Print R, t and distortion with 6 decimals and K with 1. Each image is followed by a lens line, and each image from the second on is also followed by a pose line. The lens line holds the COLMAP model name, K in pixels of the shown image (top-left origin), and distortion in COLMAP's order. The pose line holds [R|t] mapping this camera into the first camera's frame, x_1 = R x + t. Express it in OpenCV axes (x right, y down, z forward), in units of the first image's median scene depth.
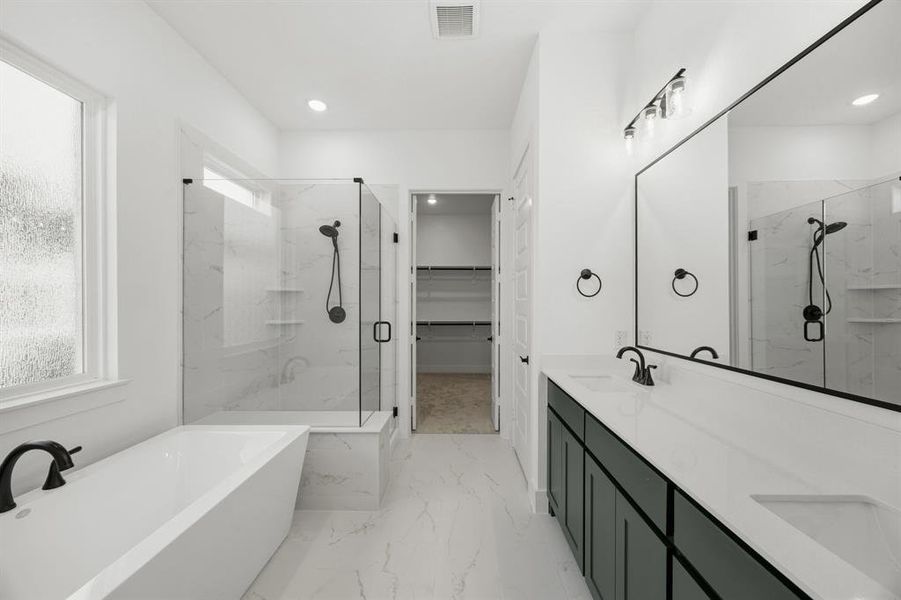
lens RADIAL K [[344.7, 0, 462.8], [0, 344.7, 304.1], [0, 0, 1]] dist [-0.005509, 0.001276]
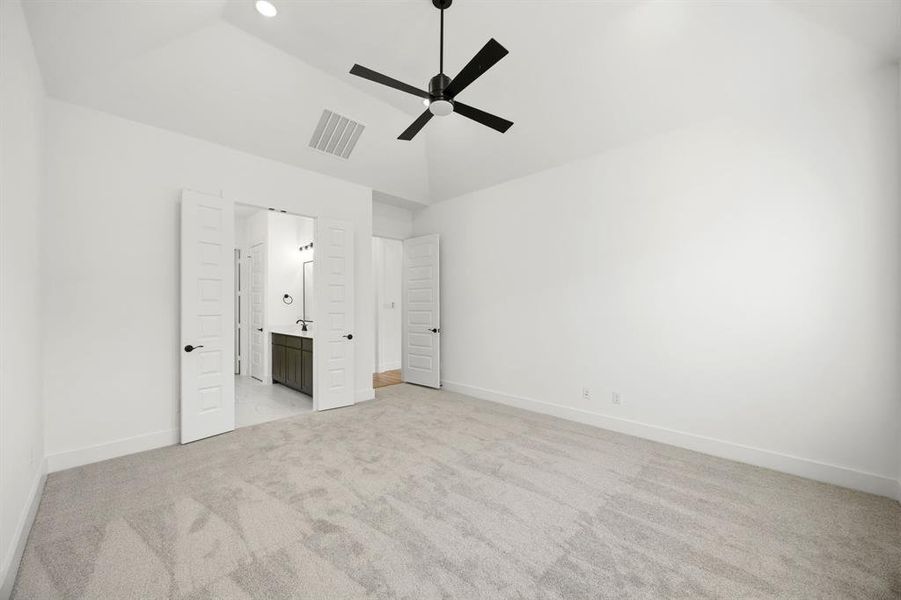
lens RADIAL K [[344.7, 0, 453.1], [0, 344.7, 302.8], [0, 0, 1]] dist [-0.005509, 0.001276]
pose [[0.693494, -0.004303, 0.720450, -0.676324], [0.008918, 0.999957, -0.002612, -0.012427], [-0.720407, 0.008237, 0.693502, -1.804596]]
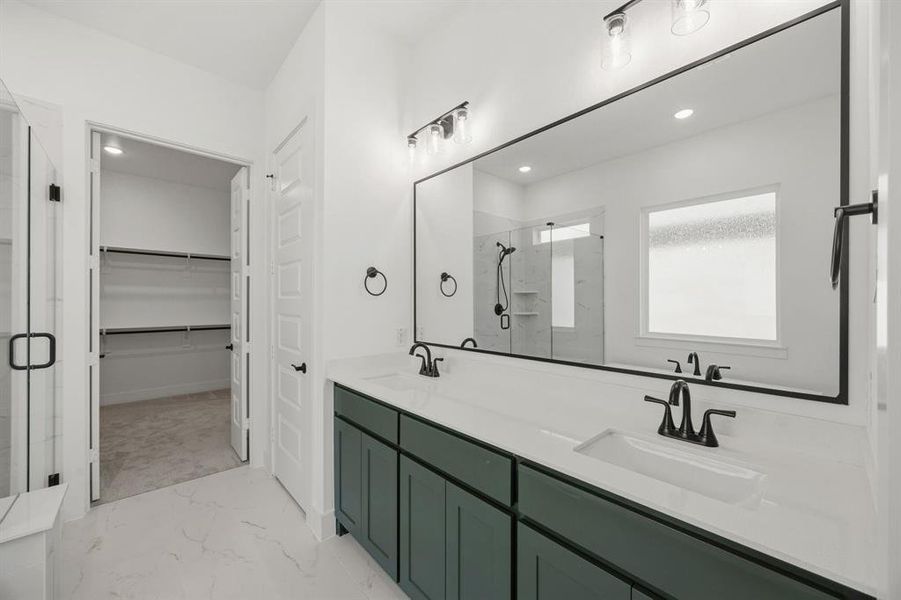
lens RADIAL K [[344.7, 0, 462.0], [0, 344.7, 302.7], [0, 0, 1]] dist [-0.005509, 0.001276]
pose [[0.730420, 0.001299, 0.682997, -0.115558], [-0.000478, 0.999999, -0.001391, 0.000430], [-0.682998, 0.000690, 0.730420, 0.105628]]
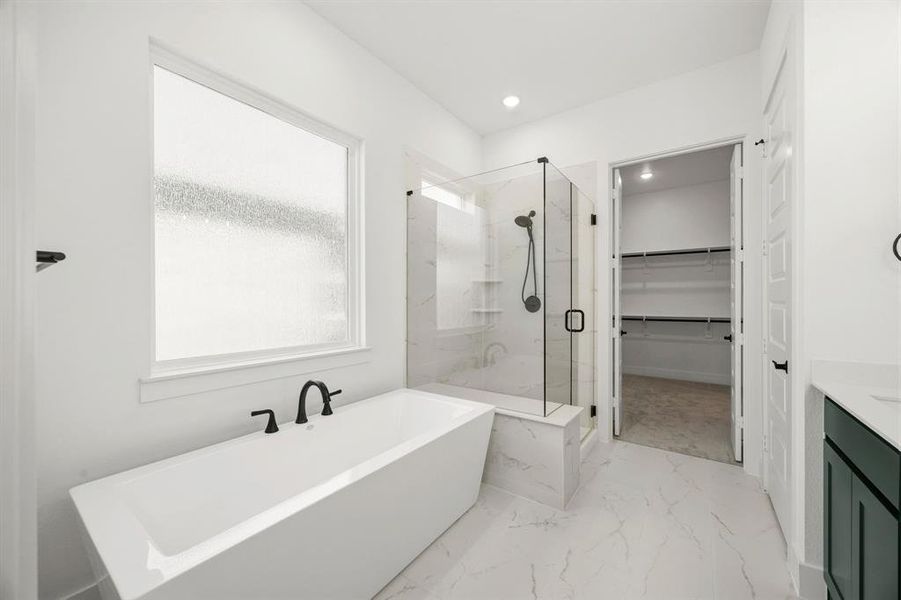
lens RADIAL K [[344.7, 0, 458.7], [0, 344.7, 301.5], [0, 0, 1]] dist [-0.005509, 0.001276]
pose [[0.815851, -0.004069, -0.578248, 0.054691], [0.004082, 0.999991, -0.001277, 0.032198], [0.578248, -0.001319, 0.815860, 0.072467]]
